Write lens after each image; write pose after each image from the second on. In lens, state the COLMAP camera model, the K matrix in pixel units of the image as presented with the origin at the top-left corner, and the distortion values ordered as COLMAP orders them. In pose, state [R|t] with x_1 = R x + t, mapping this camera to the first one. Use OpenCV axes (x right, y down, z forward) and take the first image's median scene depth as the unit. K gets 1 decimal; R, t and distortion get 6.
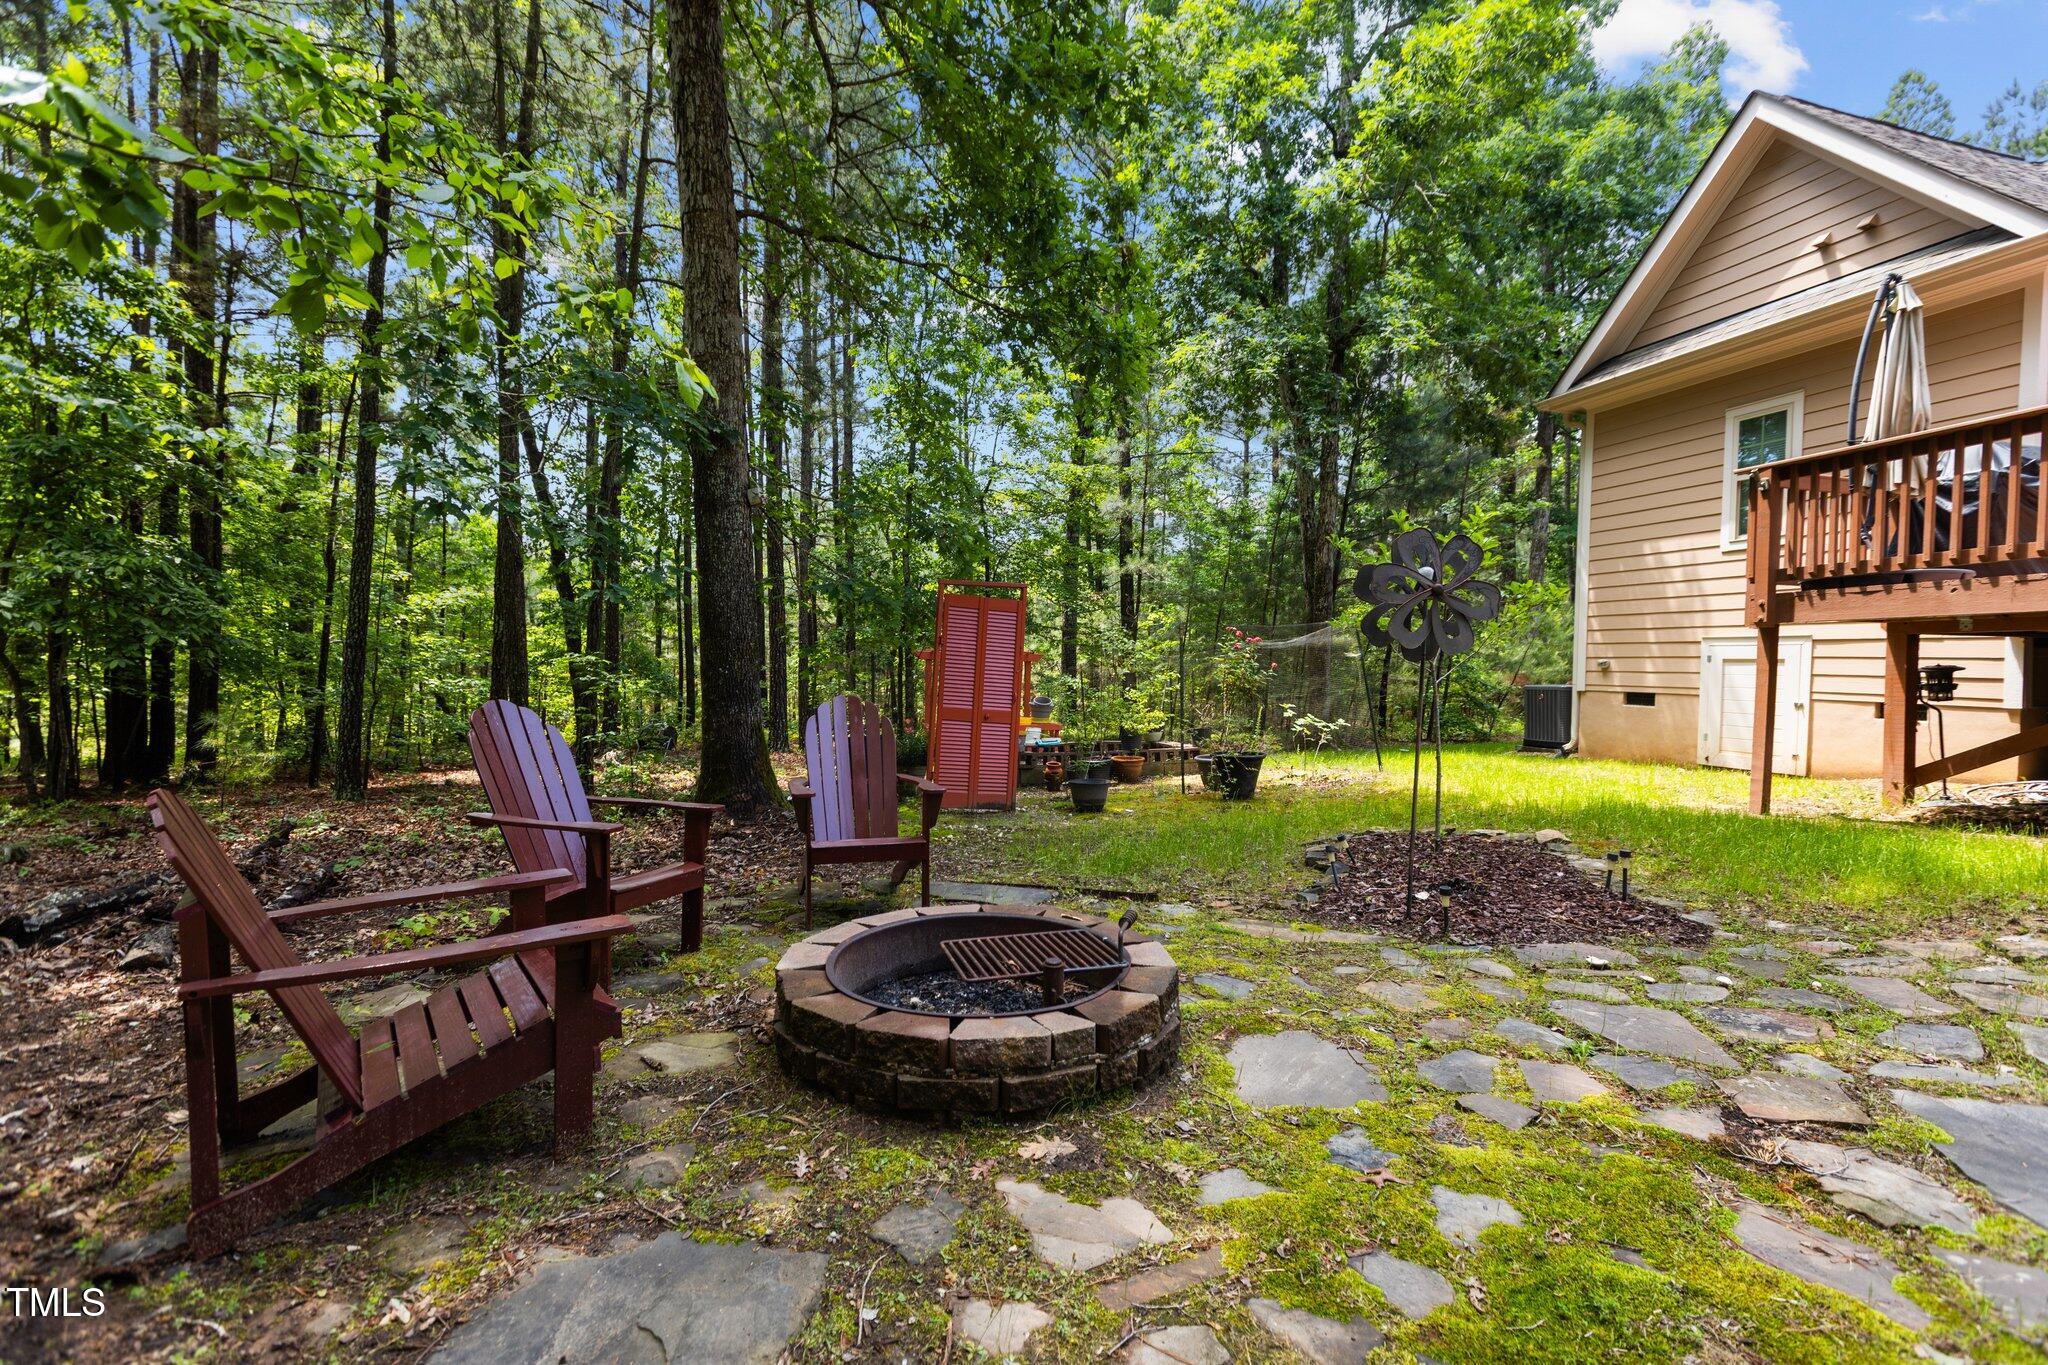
lens RADIAL K [[902.5, 0, 1036.7], [0, 902.5, 666.5], [0, 0, 1]] dist [0.001401, -0.000025]
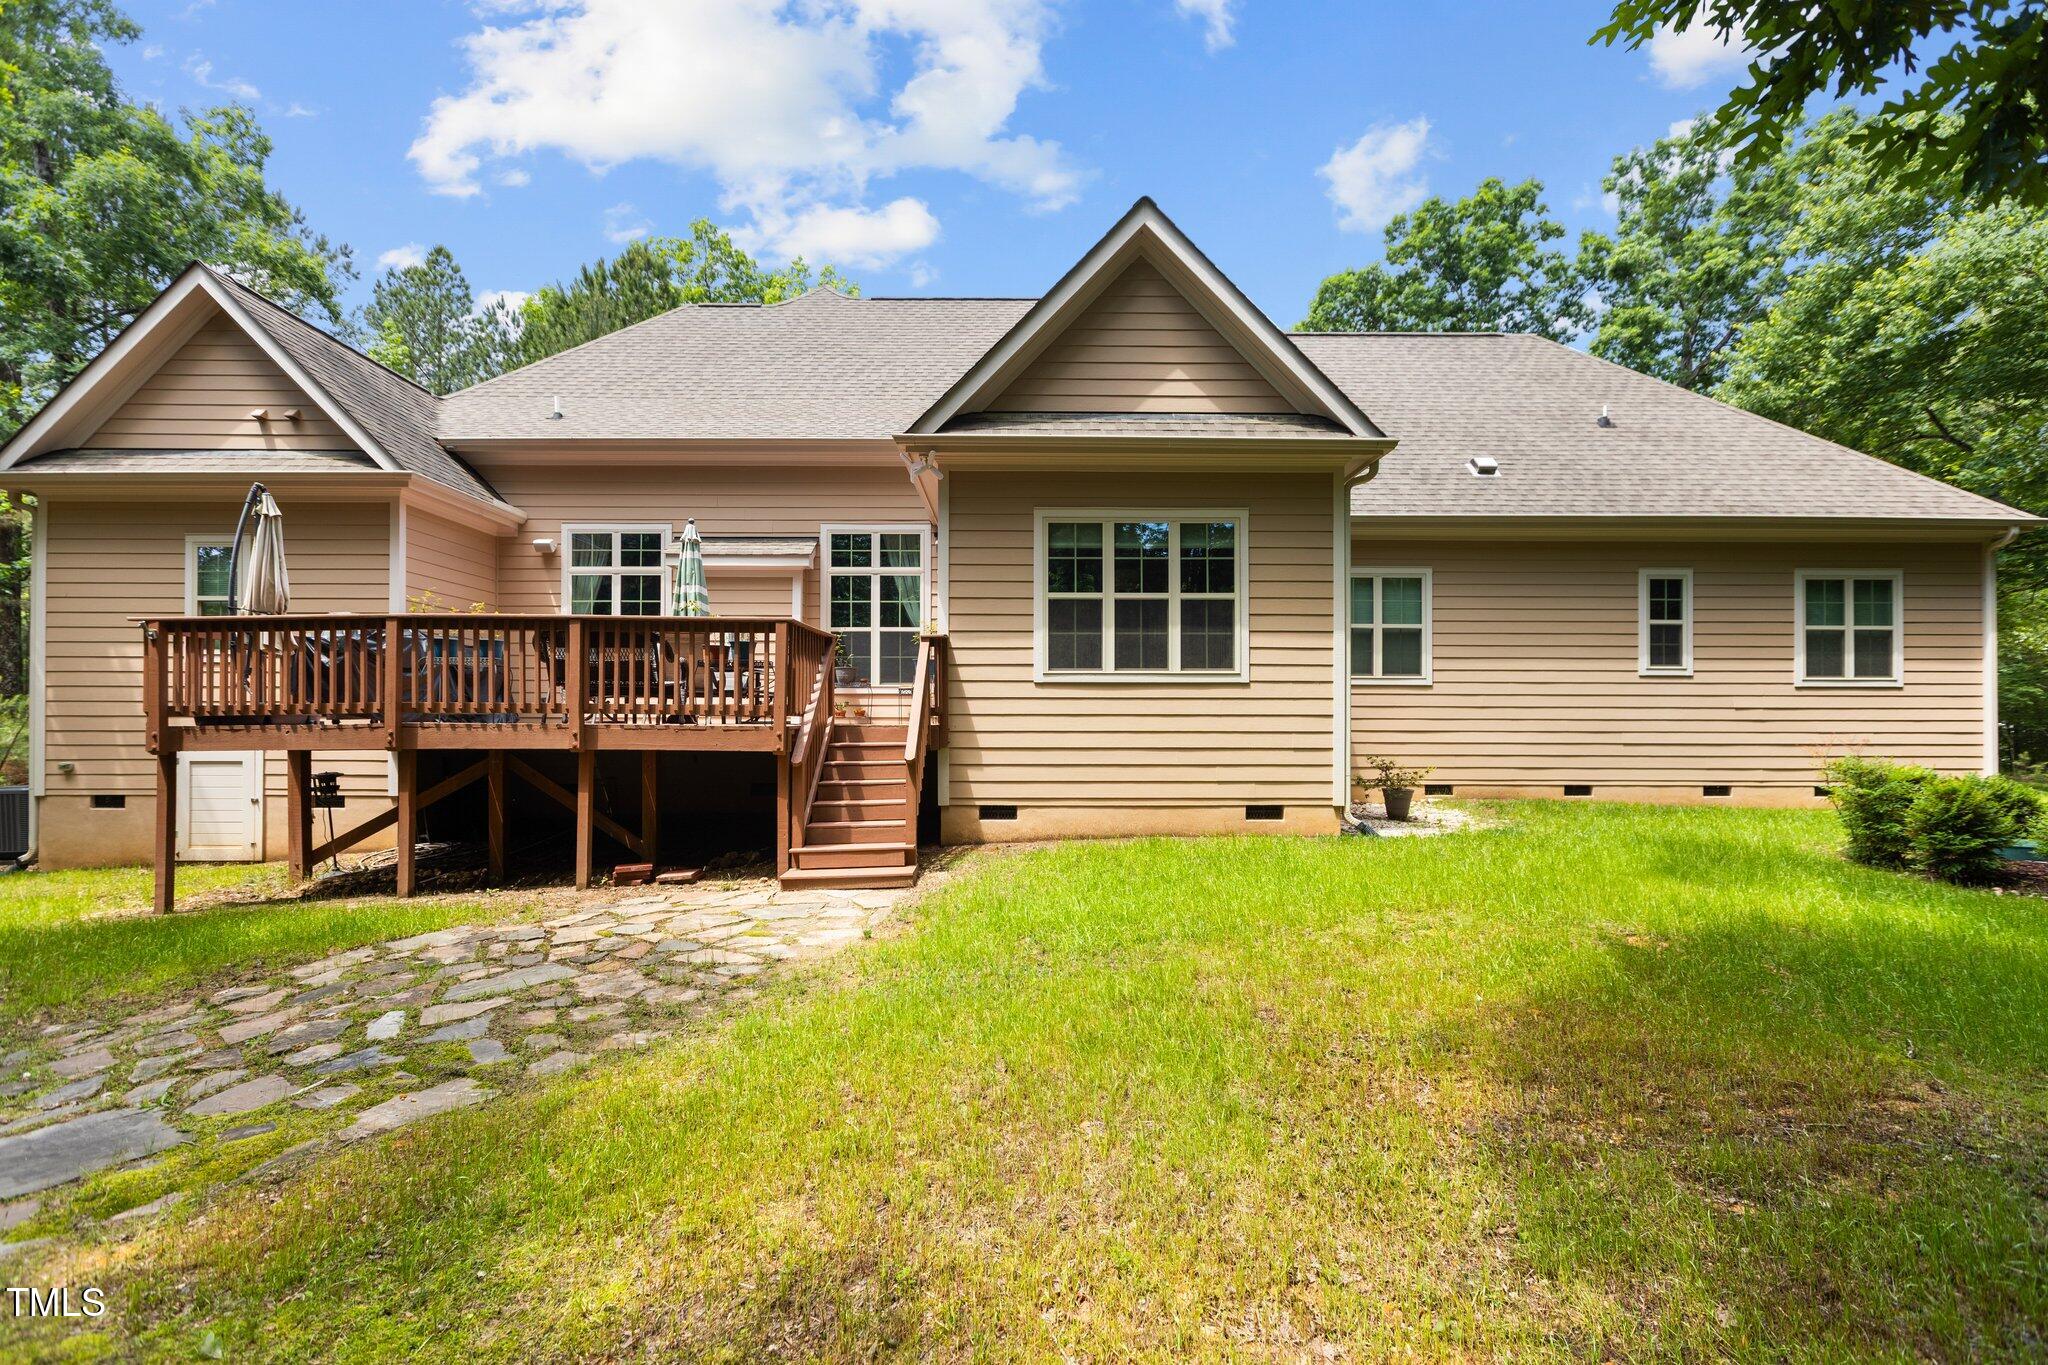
lens RADIAL K [[912.3, 0, 1022.7], [0, 912.3, 716.9], [0, 0, 1]] dist [0.000455, -0.000130]
pose [[0.280927, -0.008495, 0.959692, -0.011748], [0.010534, 0.999928, 0.005768, -0.070585], [-0.959671, 0.008489, 0.280996, -0.326752]]
